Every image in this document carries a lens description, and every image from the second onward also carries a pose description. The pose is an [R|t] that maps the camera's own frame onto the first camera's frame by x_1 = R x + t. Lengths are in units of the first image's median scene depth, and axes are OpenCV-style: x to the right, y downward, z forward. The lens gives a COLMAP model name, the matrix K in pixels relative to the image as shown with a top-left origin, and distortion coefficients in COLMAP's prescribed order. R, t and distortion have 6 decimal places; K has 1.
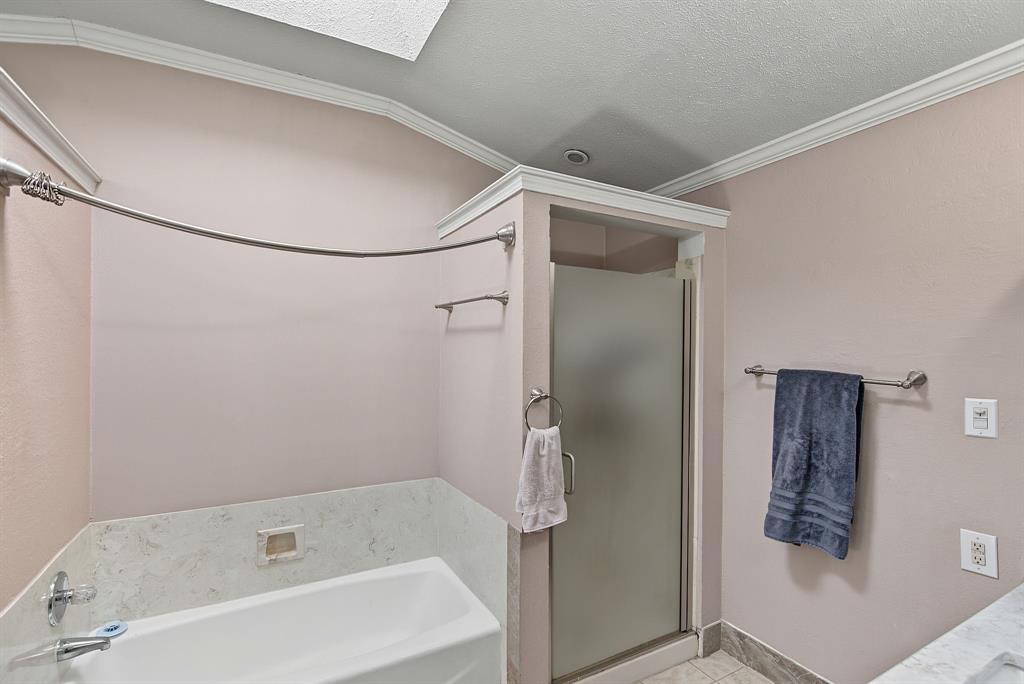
lens RADIAL K [[479.0, 0, 518.8], [0, 479.0, 351.3], [0, 0, 1]] dist [-0.003772, 0.000216]
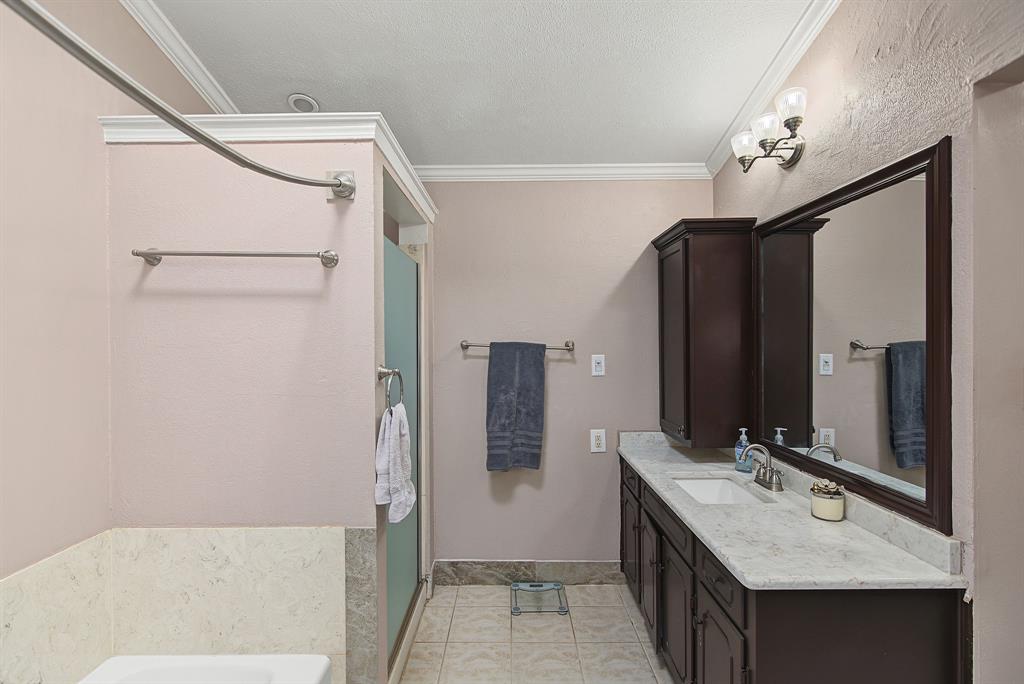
lens RADIAL K [[479.0, 0, 513.7], [0, 479.0, 341.8], [0, 0, 1]] dist [-0.003772, 0.000216]
pose [[0.482529, -0.011058, 0.875810, -0.608268], [0.007837, 0.999935, 0.008308, 0.026933], [-0.875845, 0.002855, 0.482585, 0.329345]]
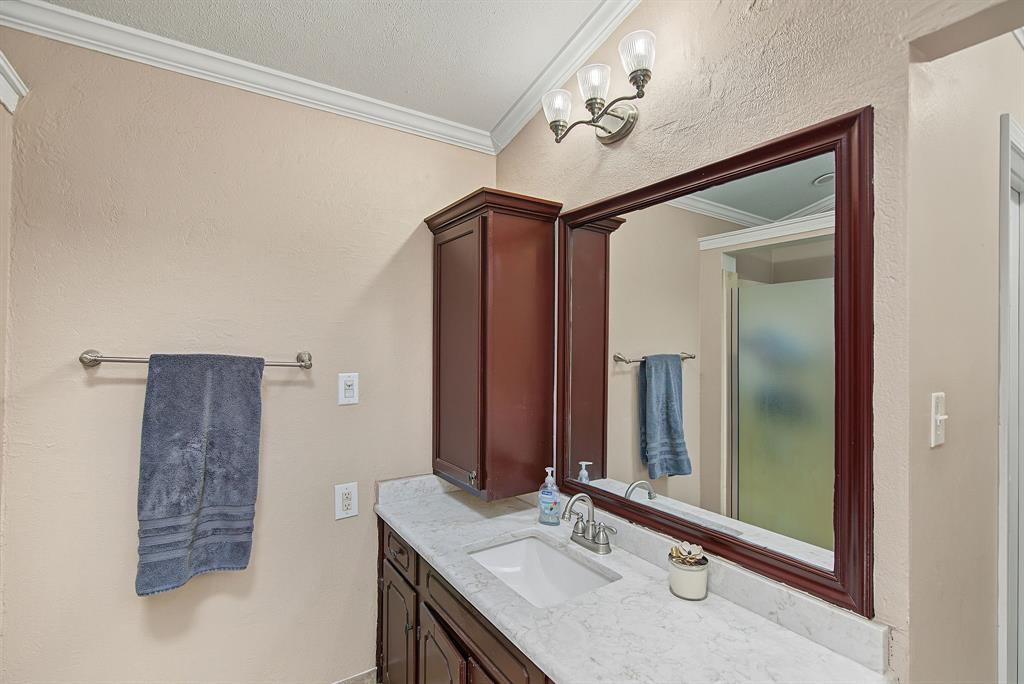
lens RADIAL K [[479.0, 0, 512.2], [0, 479.0, 339.2], [0, 0, 1]] dist [-0.003772, 0.000216]
pose [[-0.078081, 0.006298, 0.996927, -0.226244], [-0.010469, 0.999920, -0.007137, 0.014156], [-0.996892, -0.010994, -0.078008, 0.546274]]
